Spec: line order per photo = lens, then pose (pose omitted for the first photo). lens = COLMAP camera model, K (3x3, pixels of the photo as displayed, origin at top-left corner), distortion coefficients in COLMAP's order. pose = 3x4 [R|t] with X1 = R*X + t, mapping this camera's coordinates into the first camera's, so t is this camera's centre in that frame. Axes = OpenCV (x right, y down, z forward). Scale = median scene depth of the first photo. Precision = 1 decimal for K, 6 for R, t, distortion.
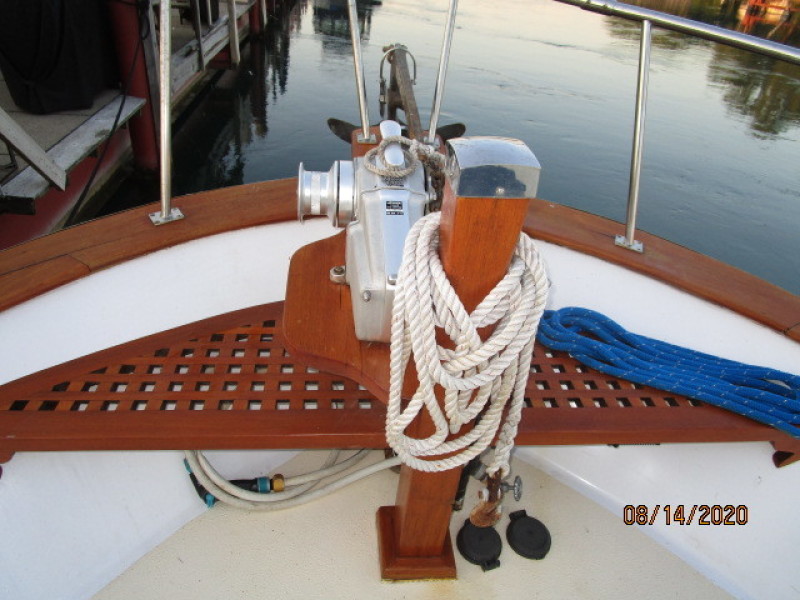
lens RADIAL K [[567.0, 0, 389.0], [0, 567.0, 300.7], [0, 0, 1]] dist [-0.027303, 0.002432]
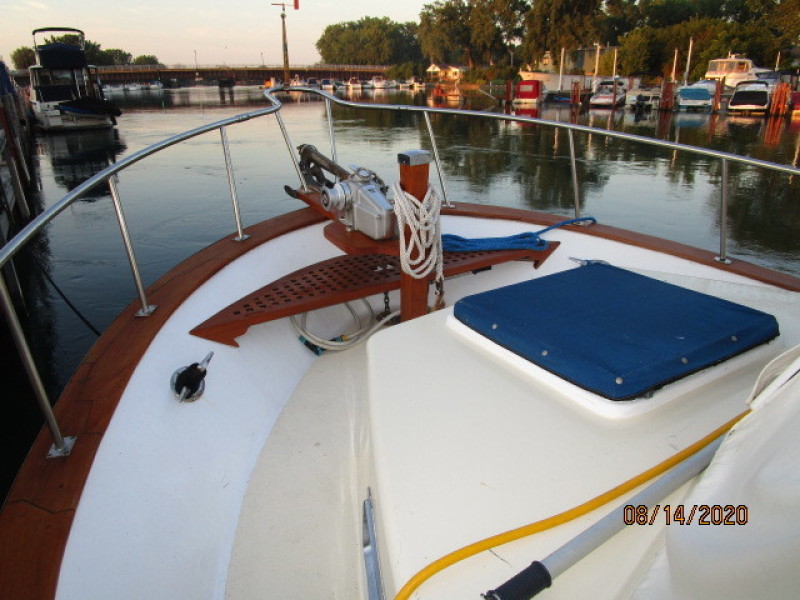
lens RADIAL K [[567.0, 0, 389.0], [0, 567.0, 300.7], [0, 0, 1]] dist [-0.027303, 0.002432]
pose [[0.892567, -0.265291, 0.364617, -0.942985], [0.327880, 0.936949, -0.120922, 0.612913], [-0.309548, 0.227482, 0.923273, -1.226335]]
